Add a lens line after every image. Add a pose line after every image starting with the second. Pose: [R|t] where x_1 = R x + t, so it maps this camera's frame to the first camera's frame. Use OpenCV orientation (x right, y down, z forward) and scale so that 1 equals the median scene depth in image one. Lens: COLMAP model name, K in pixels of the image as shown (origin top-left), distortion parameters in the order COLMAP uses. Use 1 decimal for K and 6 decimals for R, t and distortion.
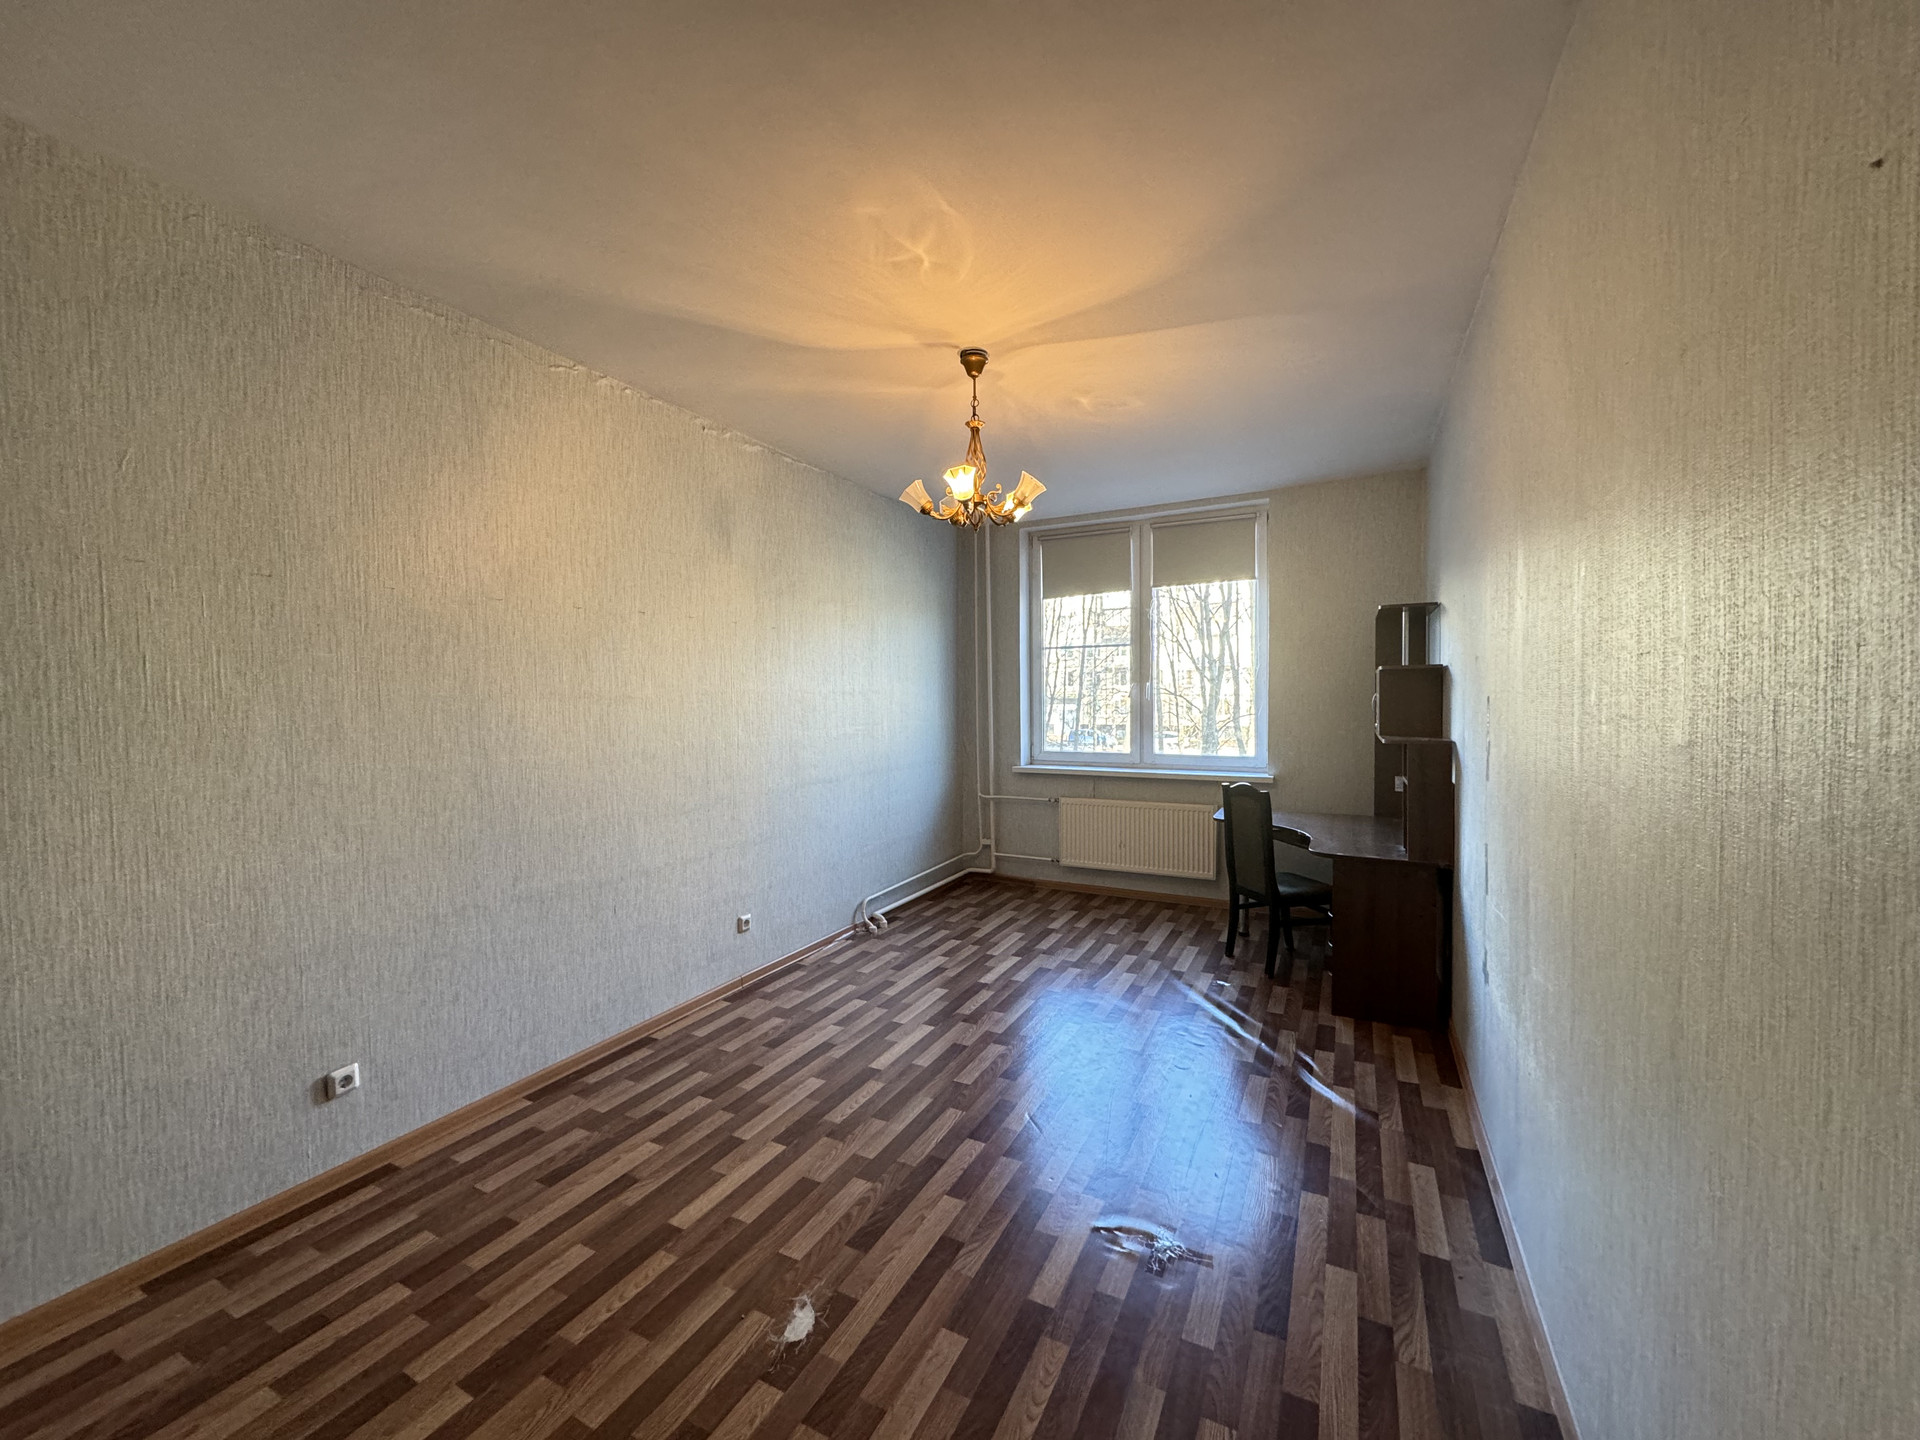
lens RADIAL K [[766.5, 0, 956.6], [0, 766.5, 718.8], [0, 0, 1]] dist [0.000548, 0.000353]
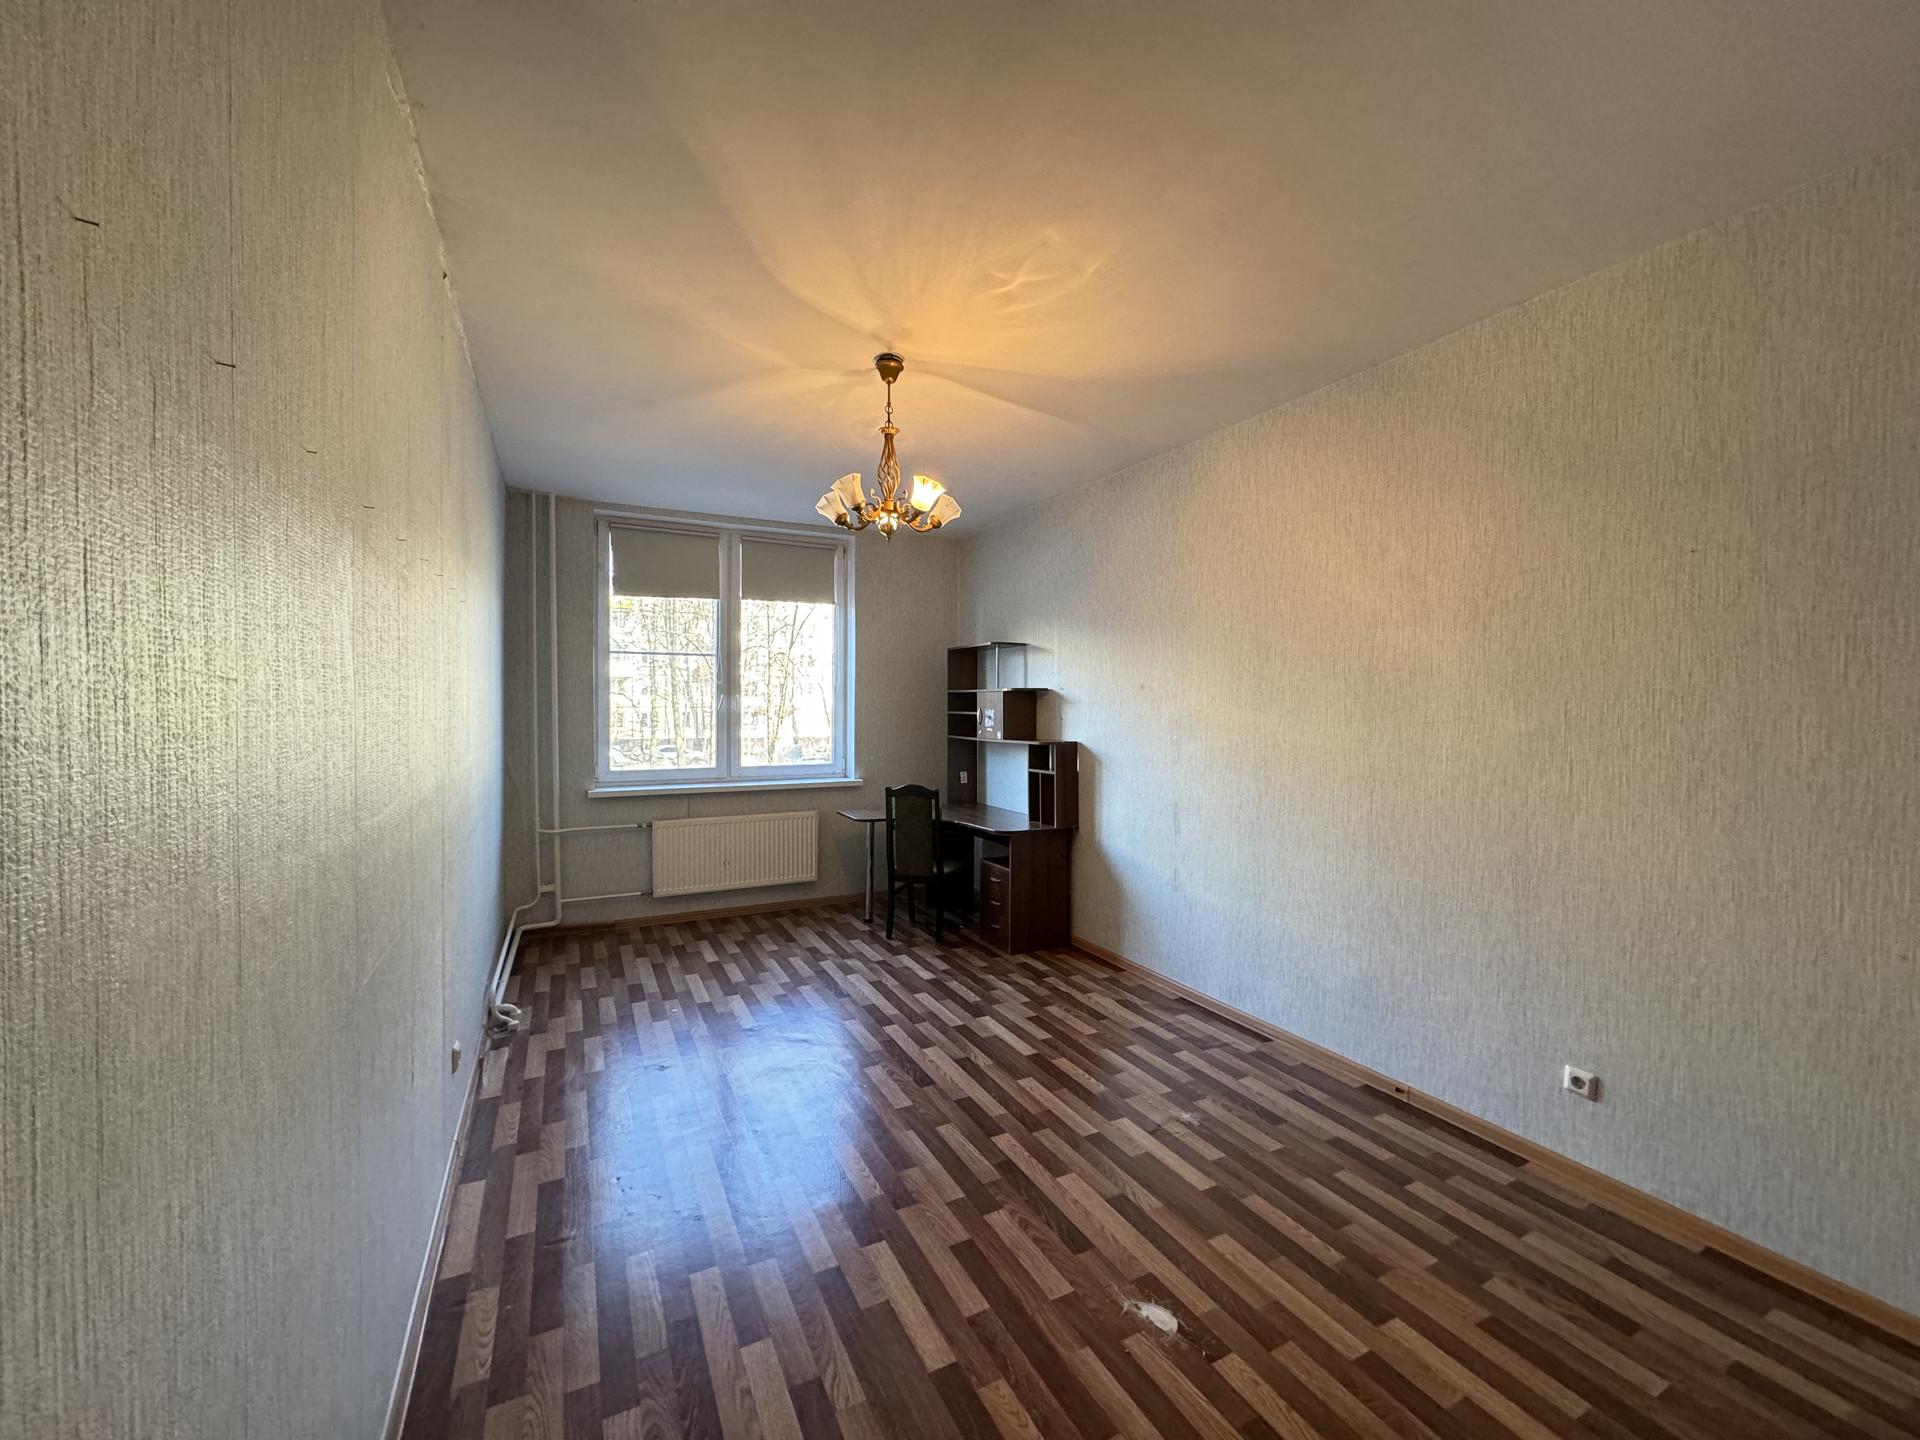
lens RADIAL K [[763.8, 0, 956.6], [0, 763.8, 718.6], [0, 0, 1]] dist [-0.002731, 0.000663]
pose [[0.582141, -0.001984, 0.813086, -0.420767], [0.015751, 0.999837, -0.008838, -0.003605], [-0.812935, 0.017952, 0.582077, 0.214719]]
